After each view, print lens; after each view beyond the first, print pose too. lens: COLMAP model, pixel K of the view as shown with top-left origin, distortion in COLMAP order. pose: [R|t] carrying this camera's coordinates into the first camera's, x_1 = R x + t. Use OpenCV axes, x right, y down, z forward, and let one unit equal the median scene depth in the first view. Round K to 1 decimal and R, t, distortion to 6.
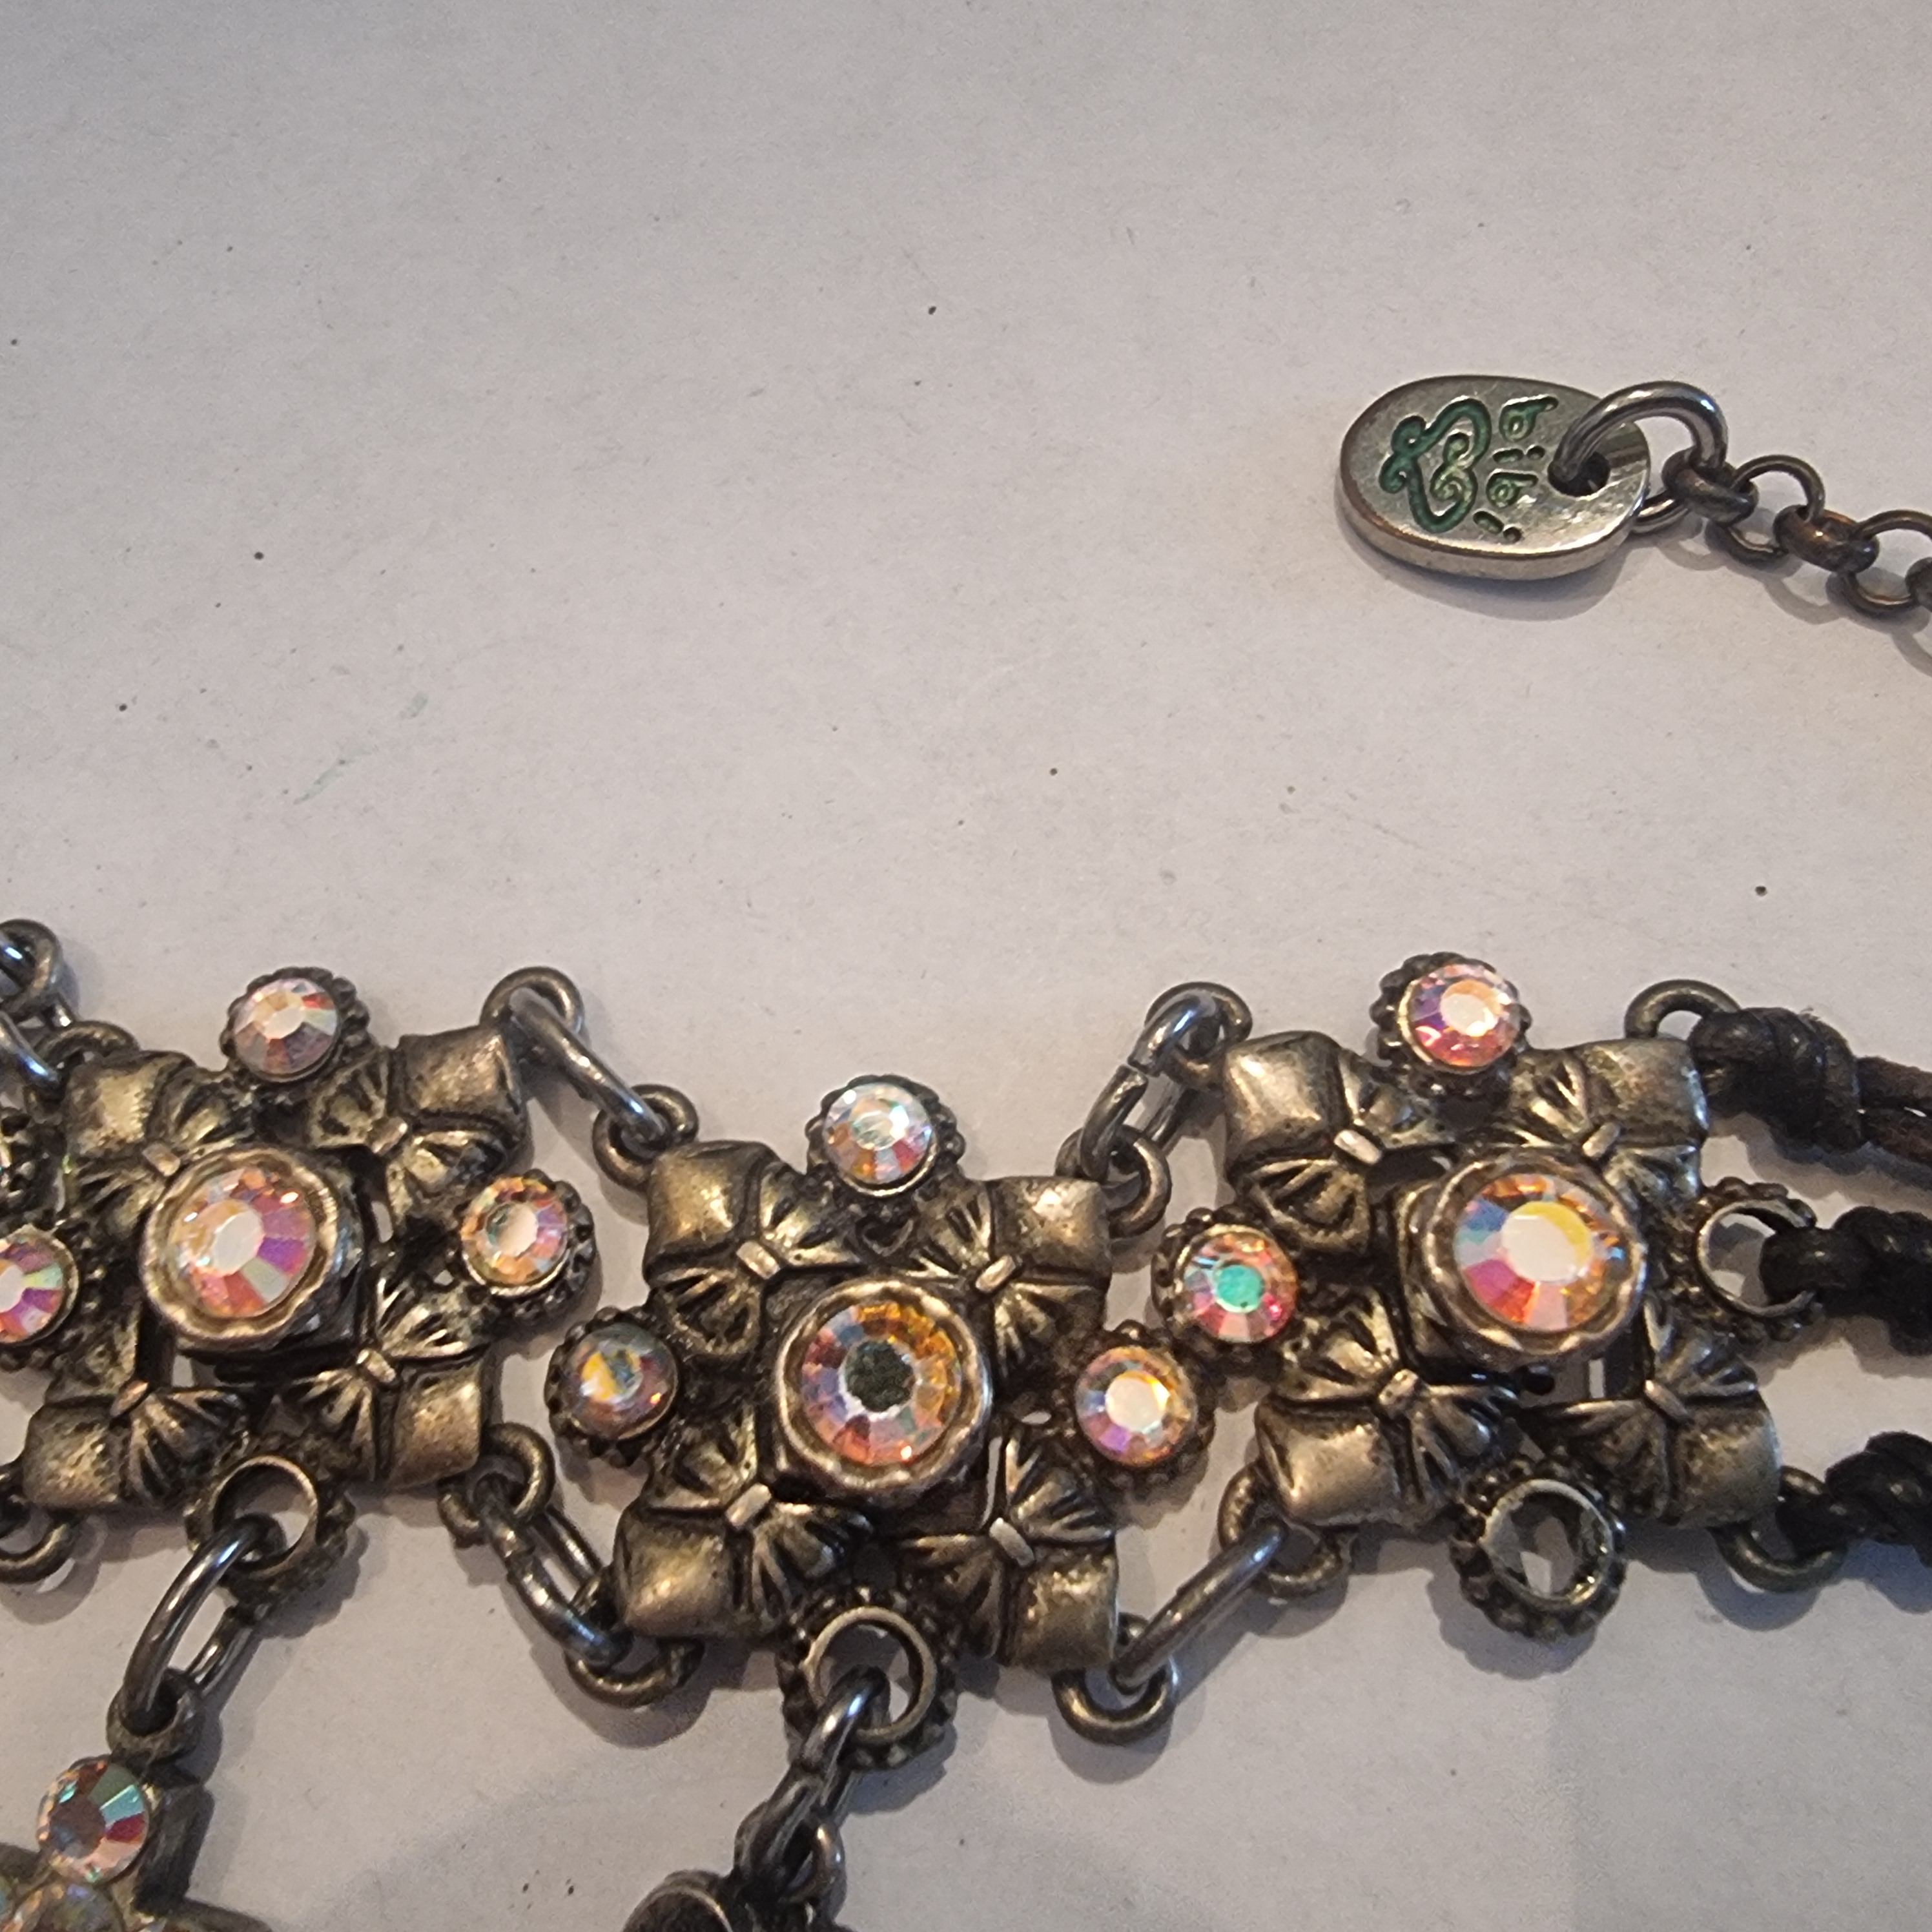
lens RADIAL K [[1800.4, 0, 876.2], [0, 1800.4, 991.2], [0, 0, 1]] dist [0.001750, -0.000925]
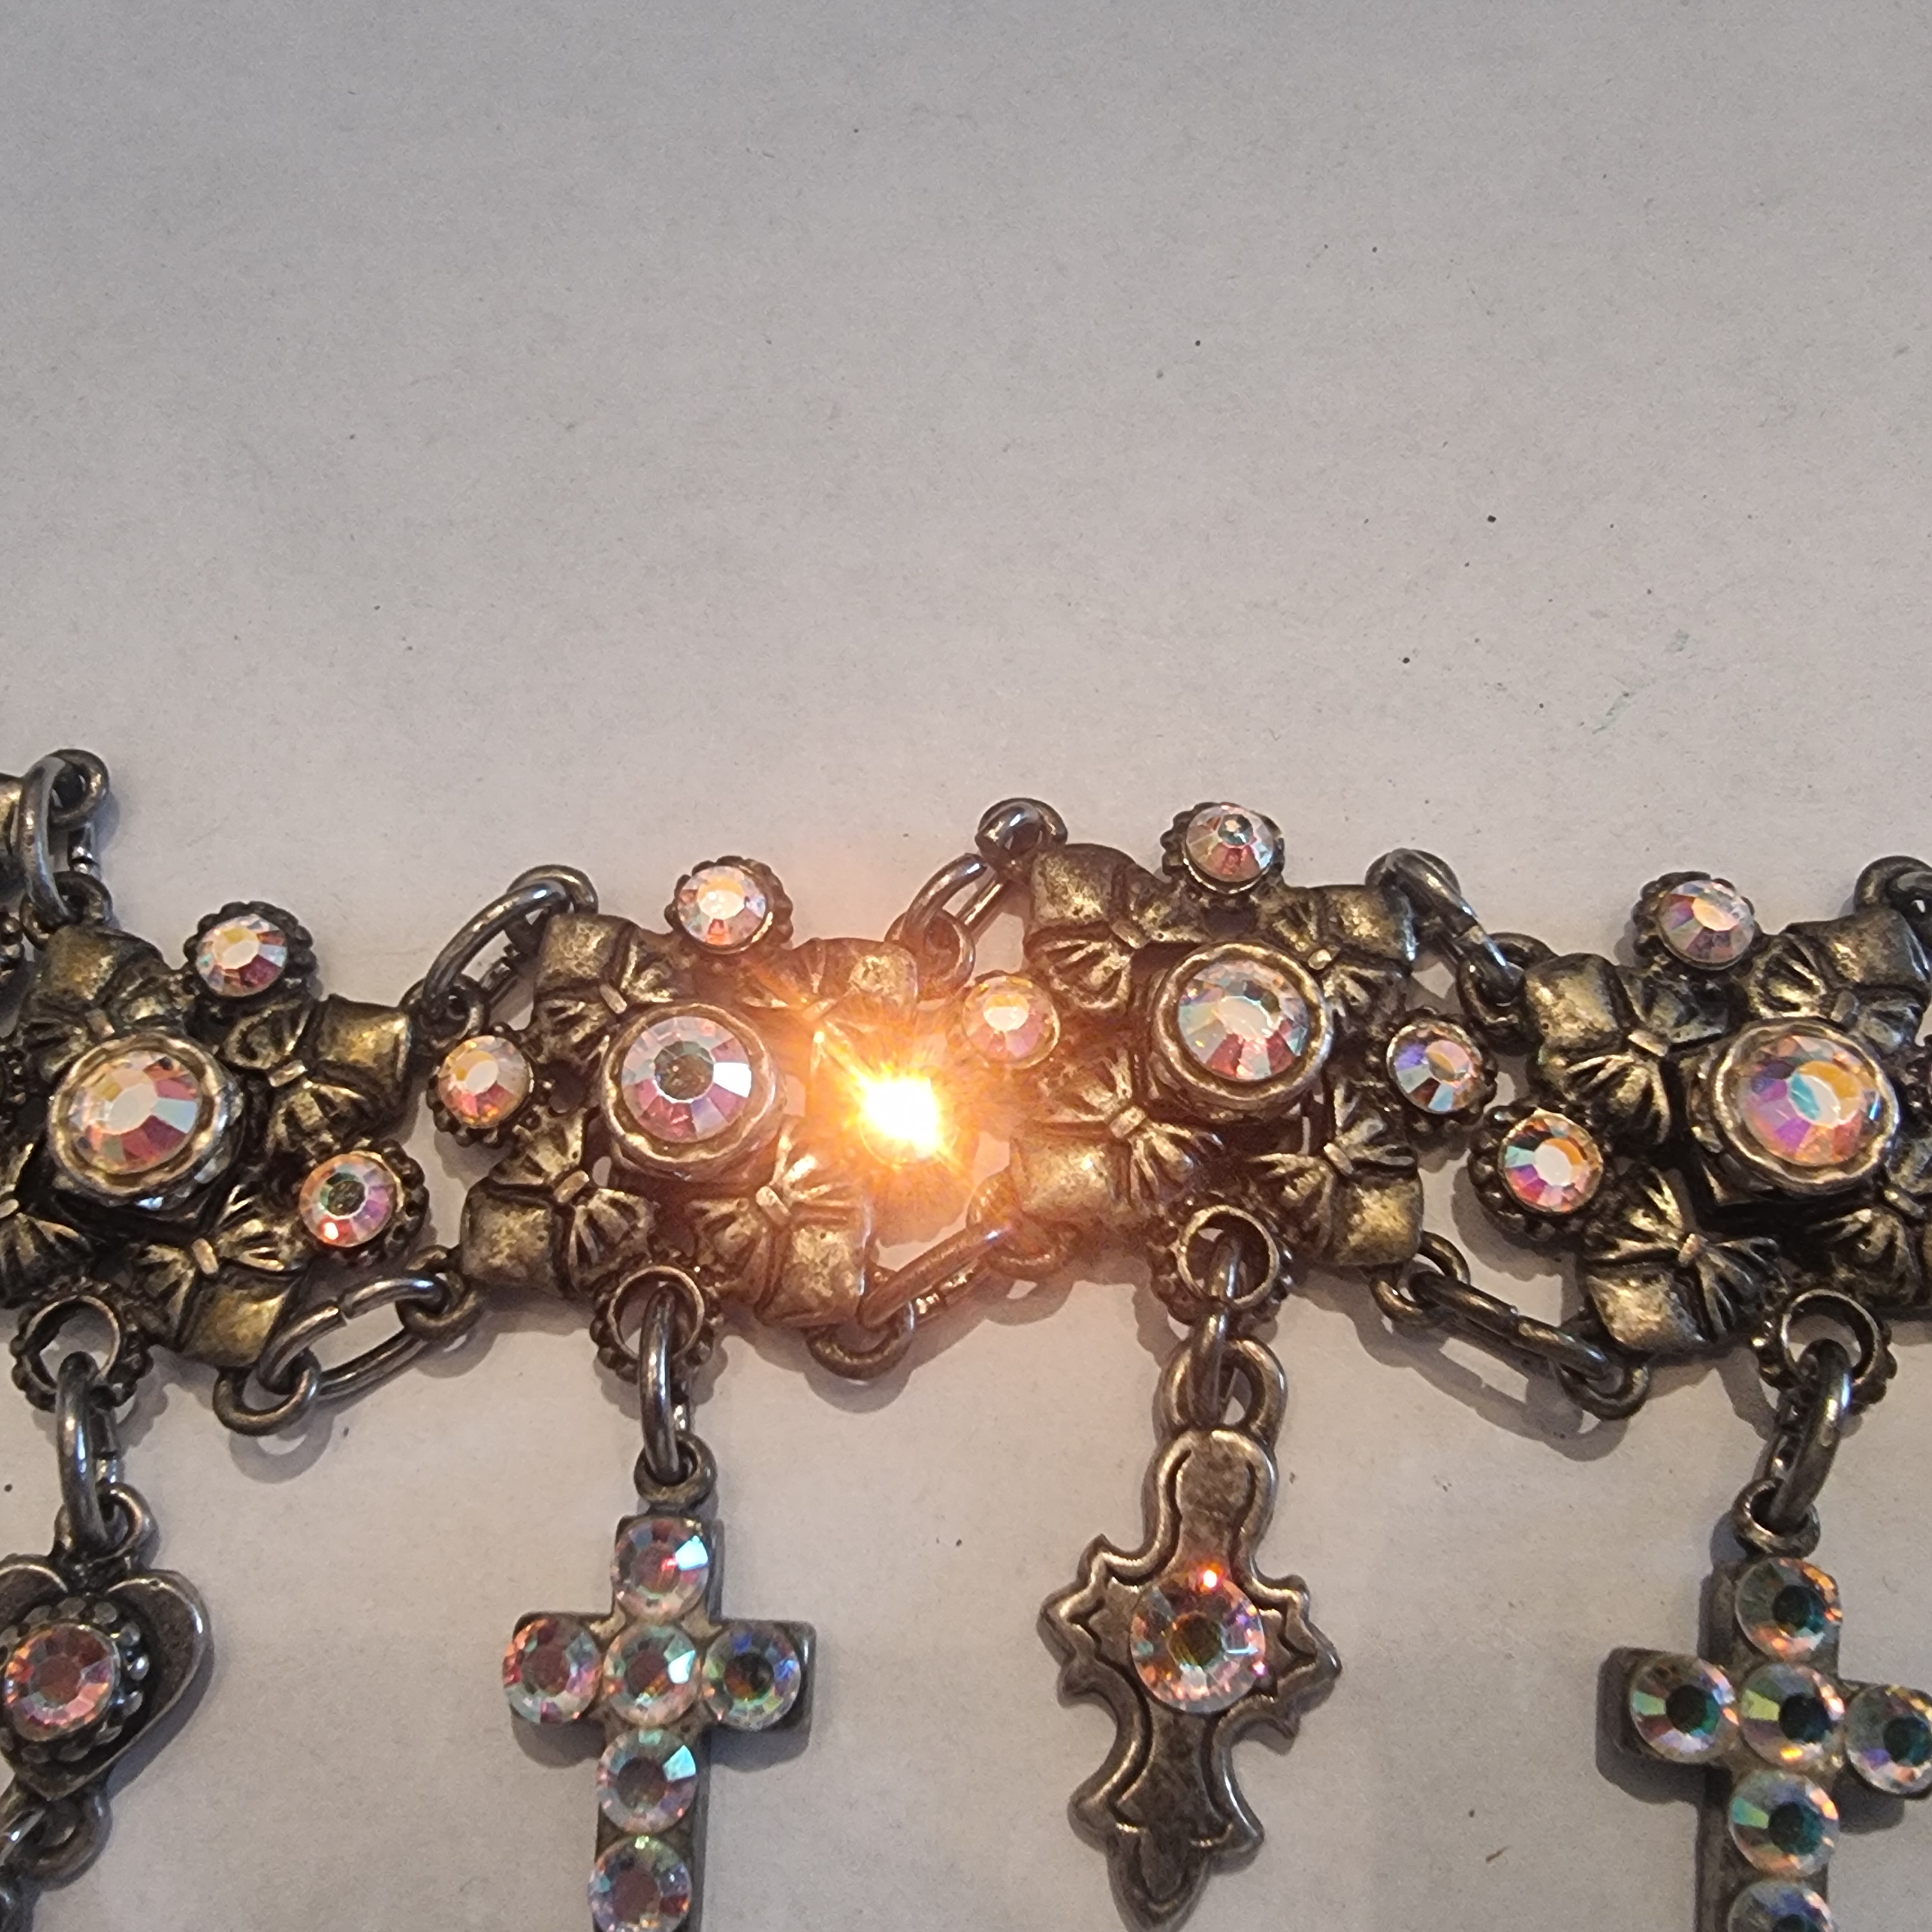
lens RADIAL K [[1800.4, 0, 876.2], [0, 1800.4, 991.2], [0, 0, 1]] dist [0.001750, -0.000925]
pose [[0.995622, -0.073279, 0.058034, -0.971071], [0.073611, 0.997281, -0.003595, 0.030158], [-0.057613, 0.007851, 0.998308, -0.103258]]
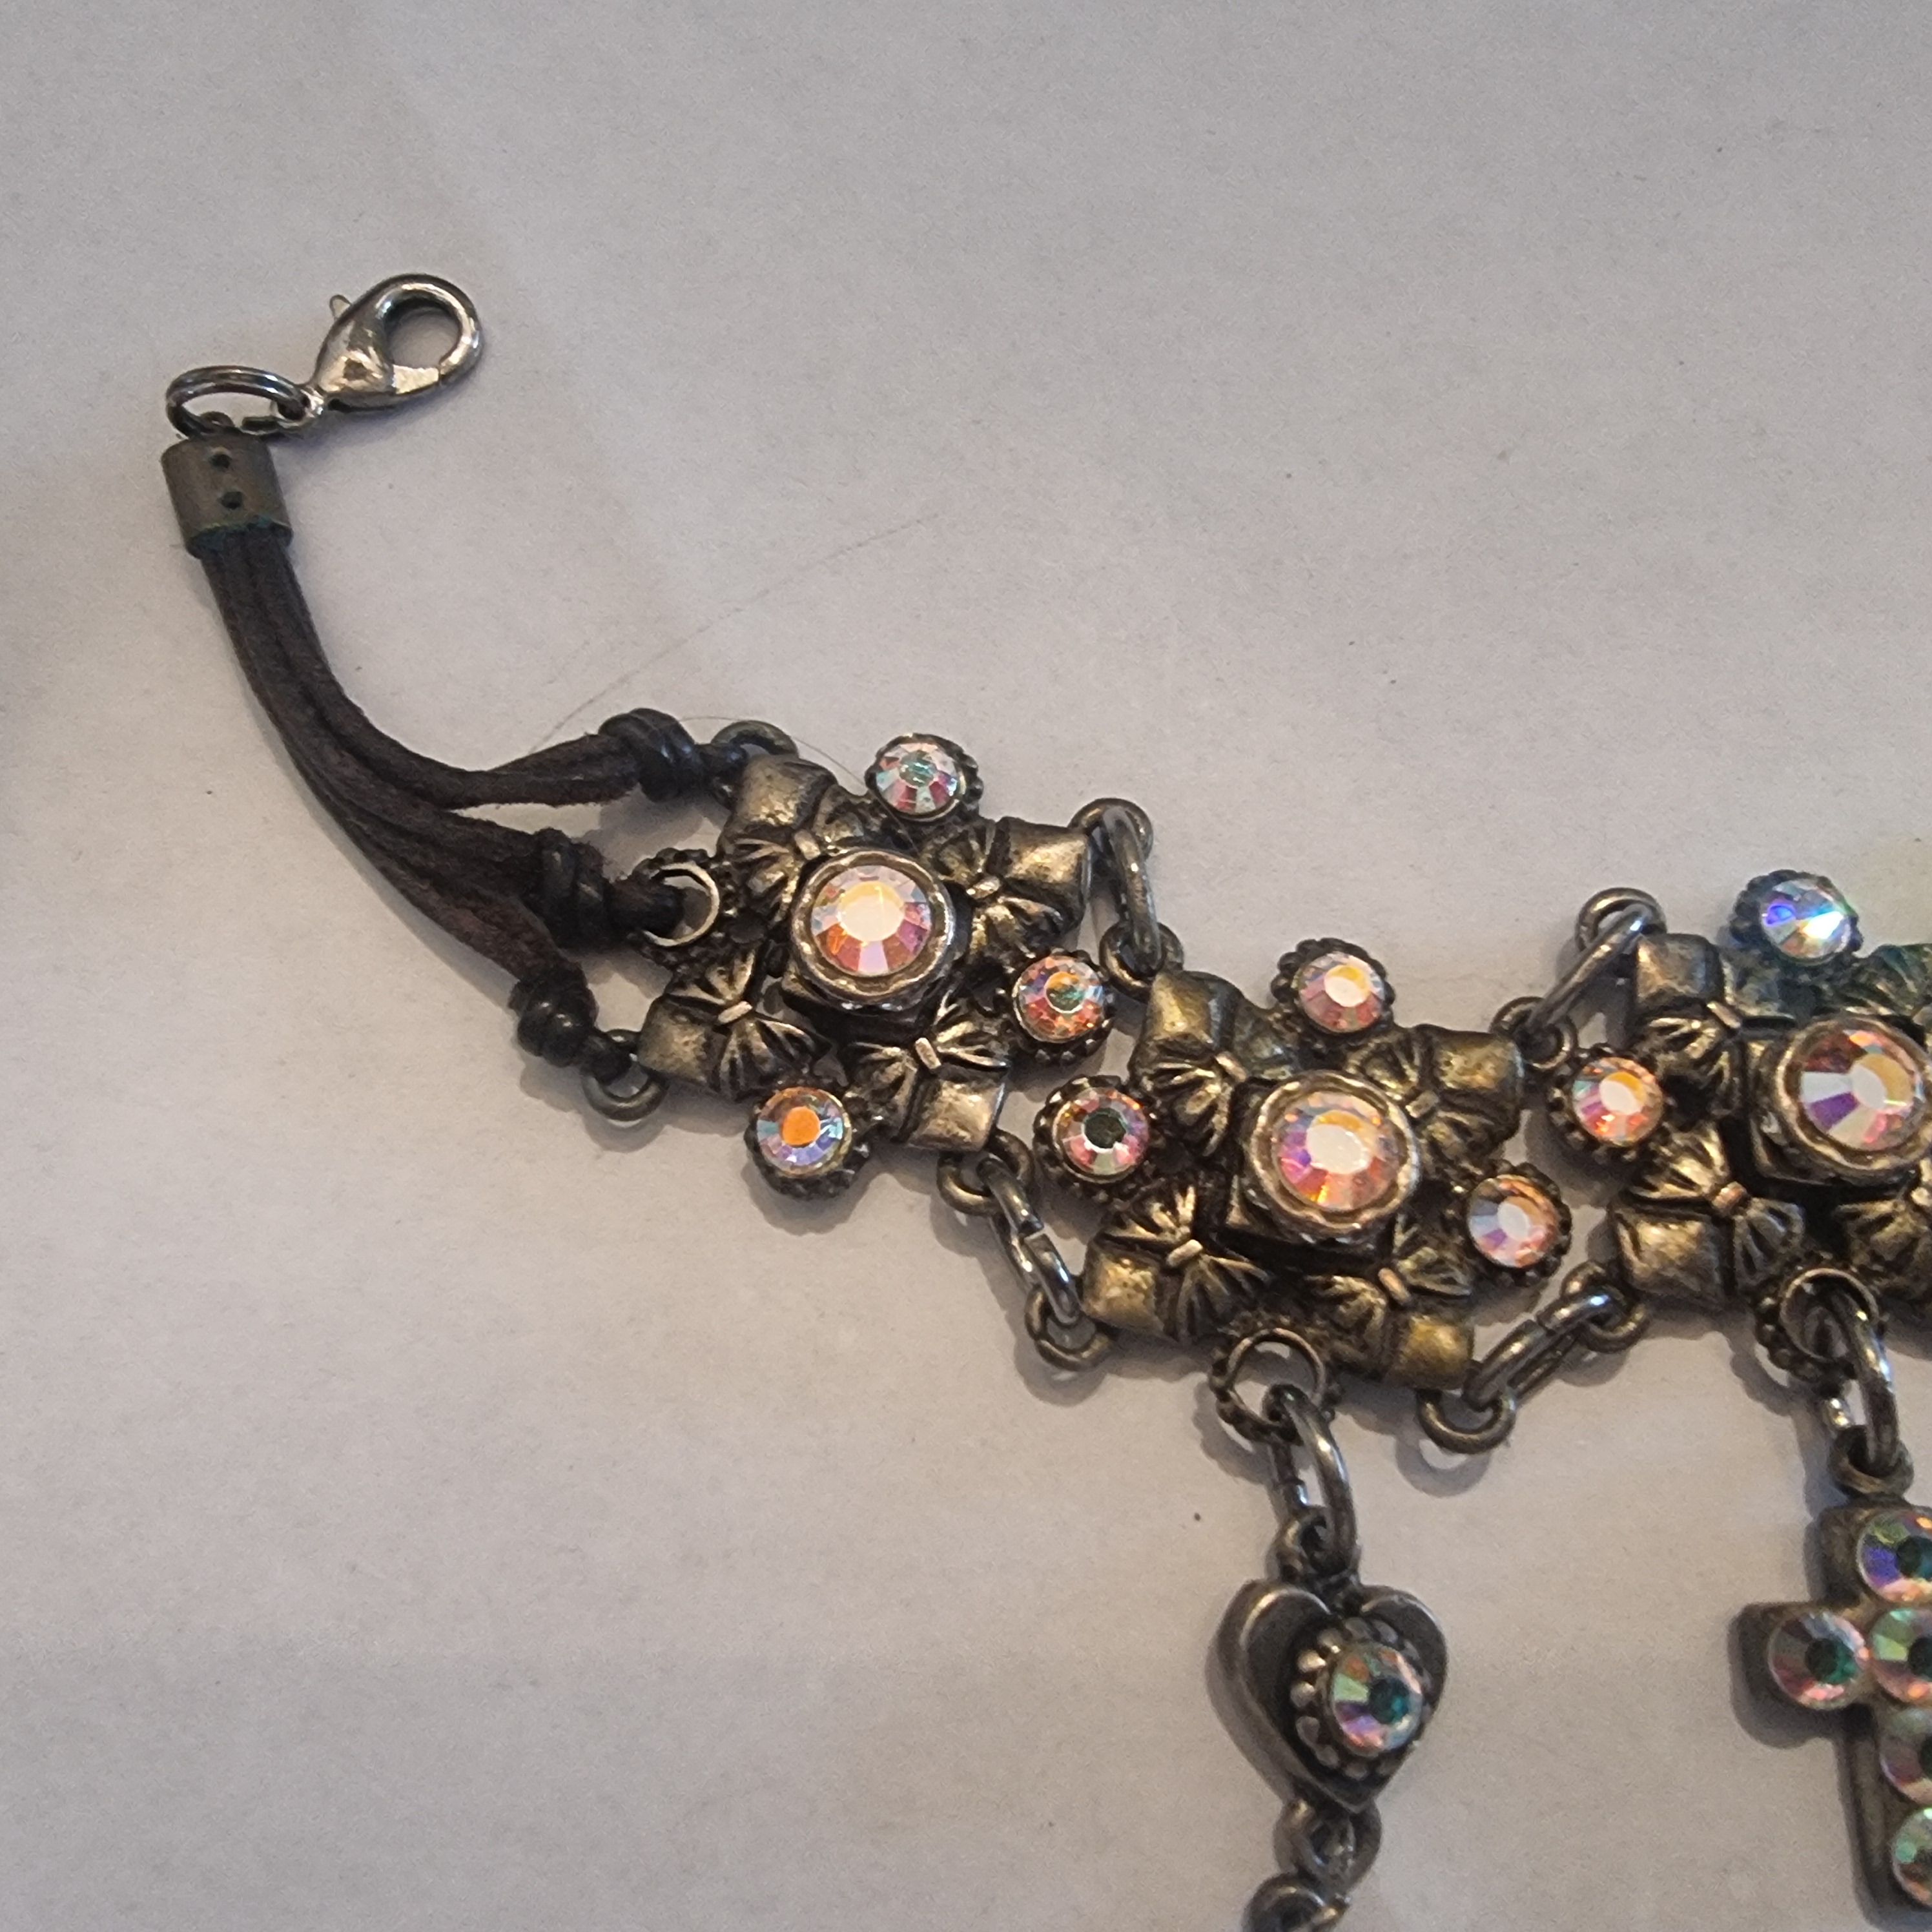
lens RADIAL K [[1800.4, 0, 876.2], [0, 1800.4, 991.2], [0, 0, 1]] dist [0.001750, -0.000925]
pose [[0.988017, -0.128580, 0.085383, -1.760134], [0.127131, 0.991637, 0.022230, -0.100473], [-0.087527, -0.011109, 0.996100, -0.088481]]
